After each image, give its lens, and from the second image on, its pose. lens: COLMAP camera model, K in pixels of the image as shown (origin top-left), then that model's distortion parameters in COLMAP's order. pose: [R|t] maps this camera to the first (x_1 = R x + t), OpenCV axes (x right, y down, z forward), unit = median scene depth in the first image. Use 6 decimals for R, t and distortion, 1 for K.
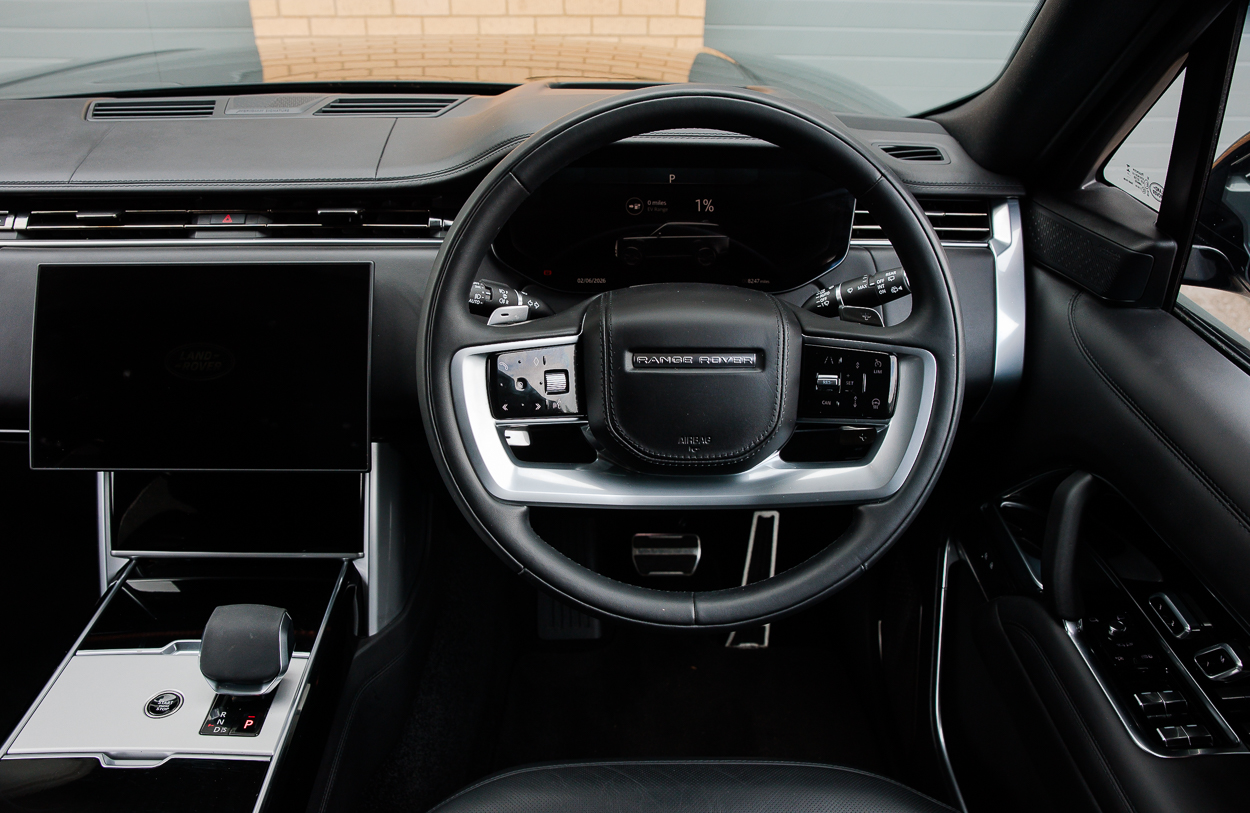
lens RADIAL K [[951.3, 0, 621.1], [0, 951.3, 412.6], [0, 0, 1]] dist [-0.103185, 0.068085]
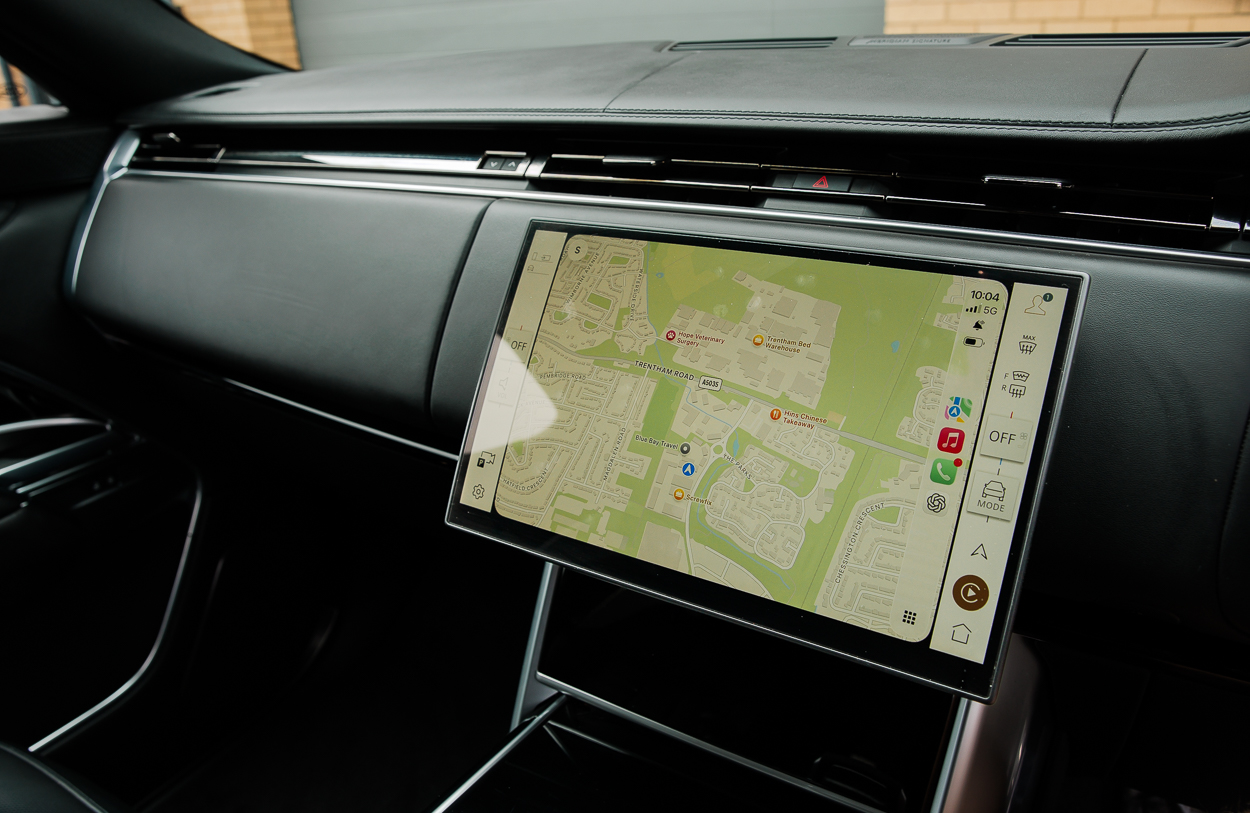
lens RADIAL K [[951.3, 0, 624.4], [0, 951.3, 405.0], [0, 0, 1]] dist [-0.103185, 0.068085]
pose [[0.823629, 0.172608, -0.540223, -0.208539], [-0.226284, 0.973469, -0.033960, -0.027274], [0.520029, 0.150214, 0.840836, 0.531268]]
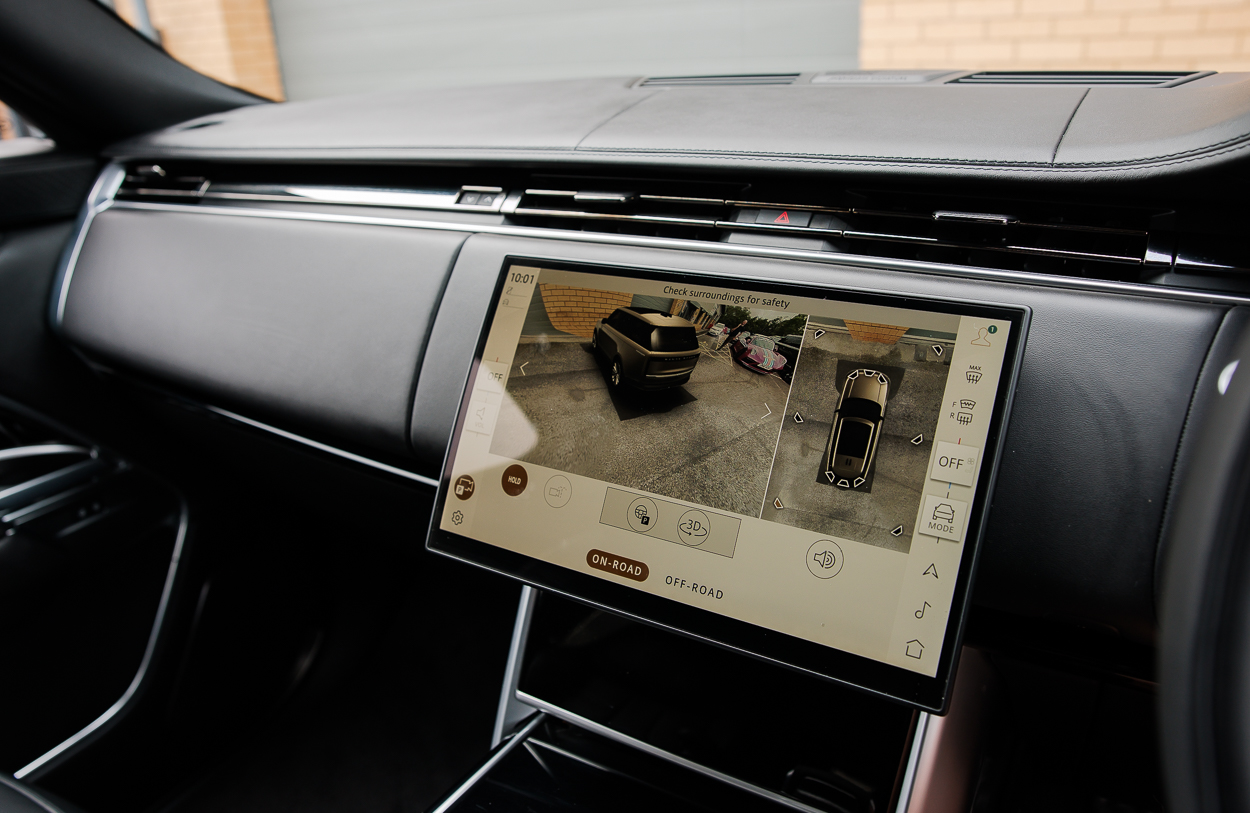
lens RADIAL K [[951.3, 0, 625.5], [0, 951.3, 403.3], [0, 0, 1]] dist [-0.103185, 0.068085]
pose [[0.834872, 0.153430, -0.528628, -0.186515], [-0.214688, 0.975073, -0.056053, -0.036752], [0.506851, 0.160287, 0.847001, 0.509737]]
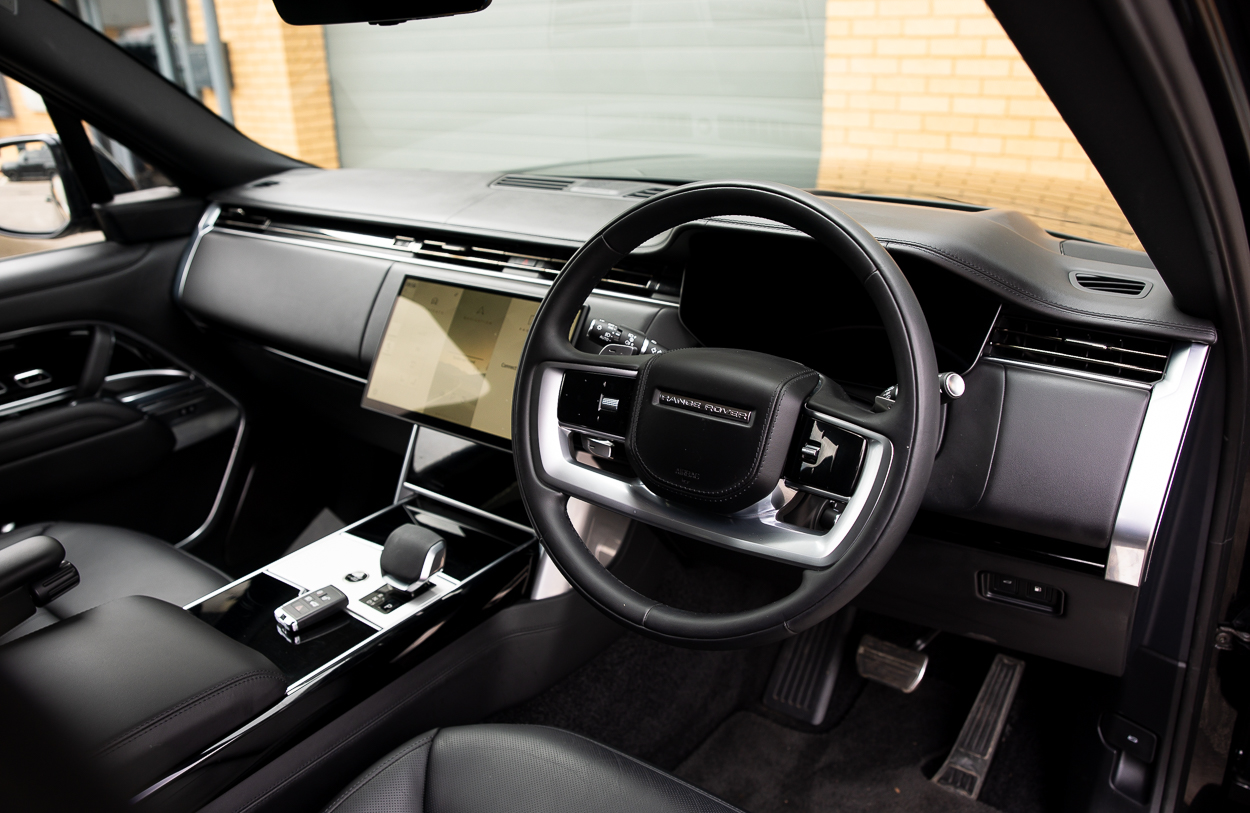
lens RADIAL K [[951.3, 0, 628.1], [0, 951.3, 428.1], [0, 0, 1]] dist [-0.103185, 0.068085]
pose [[0.805526, 0.207510, -0.555039, 0.584395], [-0.266984, 0.963314, -0.027321, 0.024480], [0.529007, 0.170194, 0.831376, -0.021766]]
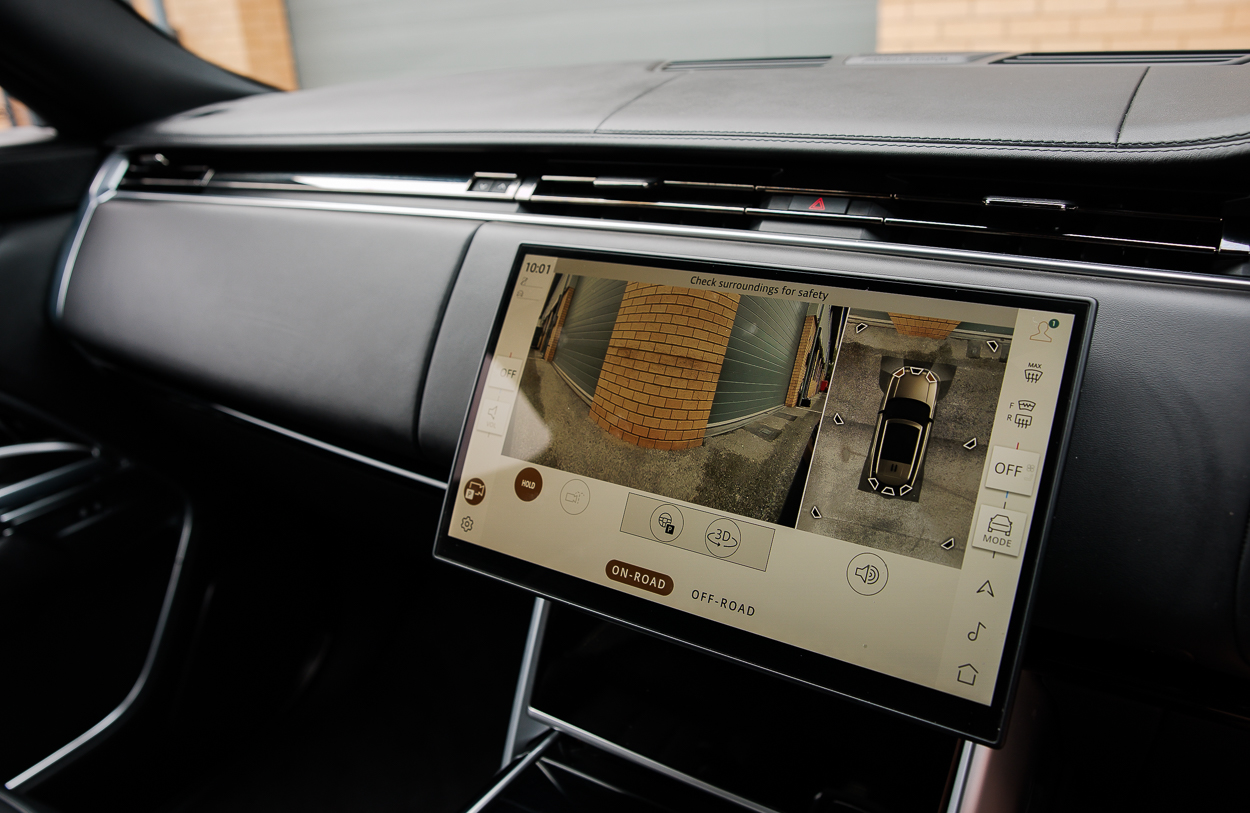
lens RADIAL K [[951.3, 0, 623.2], [0, 951.3, 404.2], [0, 0, 1]] dist [-0.103185, 0.068085]
pose [[0.825331, 0.158637, -0.541907, -0.217815], [-0.221803, 0.973662, -0.052781, -0.036754], [0.519261, 0.163758, 0.838780, 0.548294]]
